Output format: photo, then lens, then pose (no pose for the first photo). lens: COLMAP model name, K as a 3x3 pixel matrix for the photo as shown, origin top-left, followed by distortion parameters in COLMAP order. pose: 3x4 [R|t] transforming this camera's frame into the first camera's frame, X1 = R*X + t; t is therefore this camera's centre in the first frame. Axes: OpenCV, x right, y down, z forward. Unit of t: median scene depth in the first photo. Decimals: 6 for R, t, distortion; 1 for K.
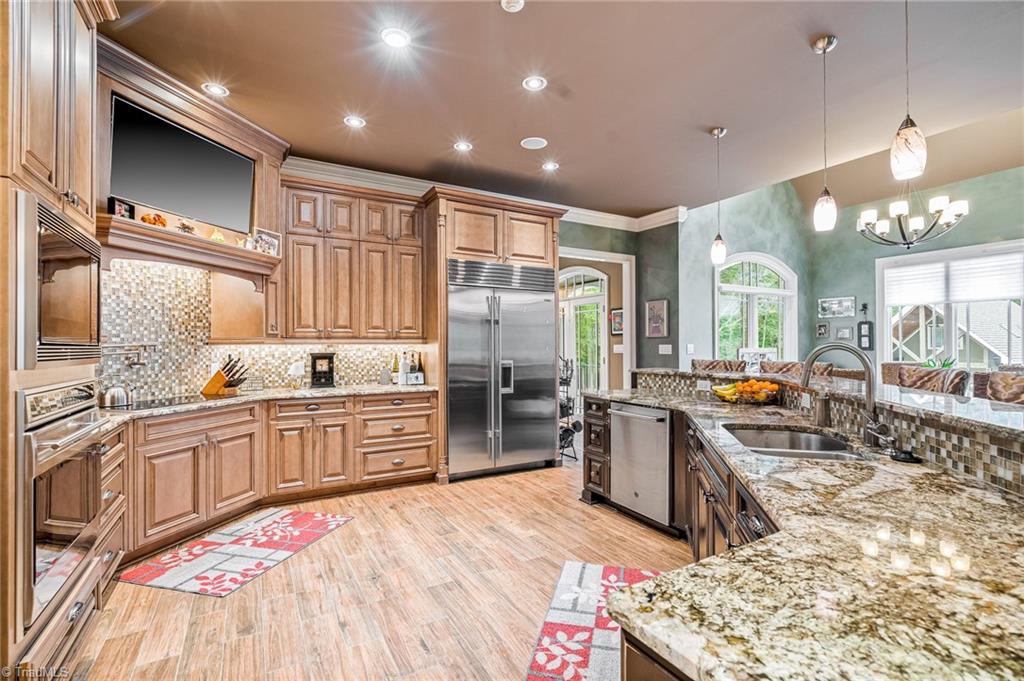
lens RADIAL K [[467.3, 0, 513.1], [0, 467.3, 341.2], [0, 0, 1]] dist [0.000766, 0.001280]
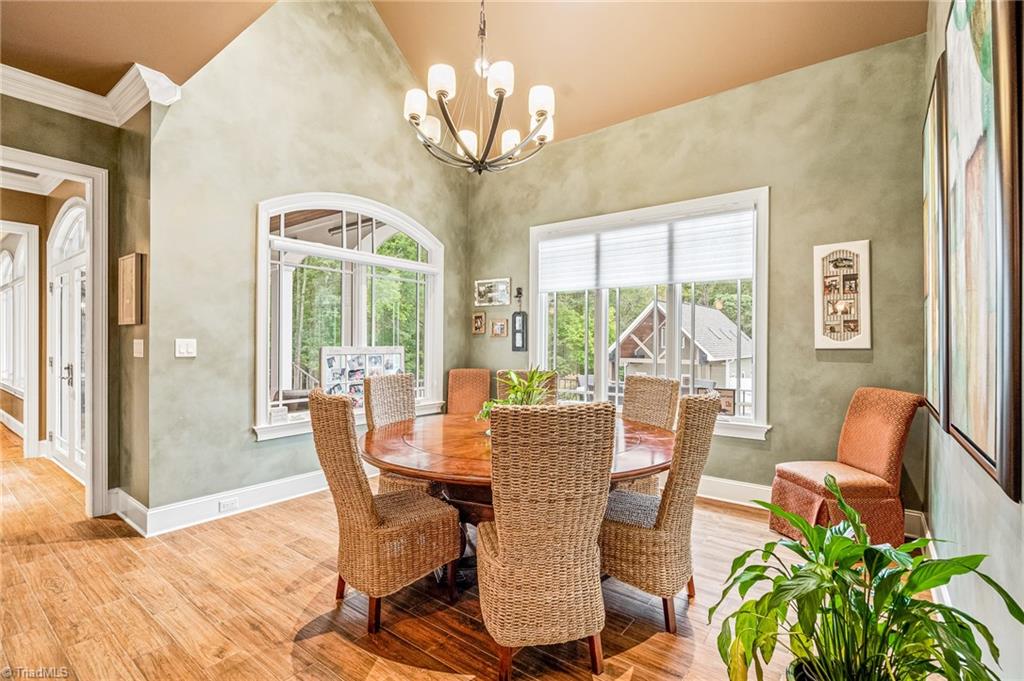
lens RADIAL K [[467.3, 0, 512.2], [0, 467.3, 341.9], [0, 0, 1]] dist [0.000766, 0.001280]
pose [[0.922941, 0.010470, 0.384799, 0.458279], [-0.013085, 0.999906, 0.004177, 0.002451], [-0.384719, -0.008890, 0.922991, 0.321901]]
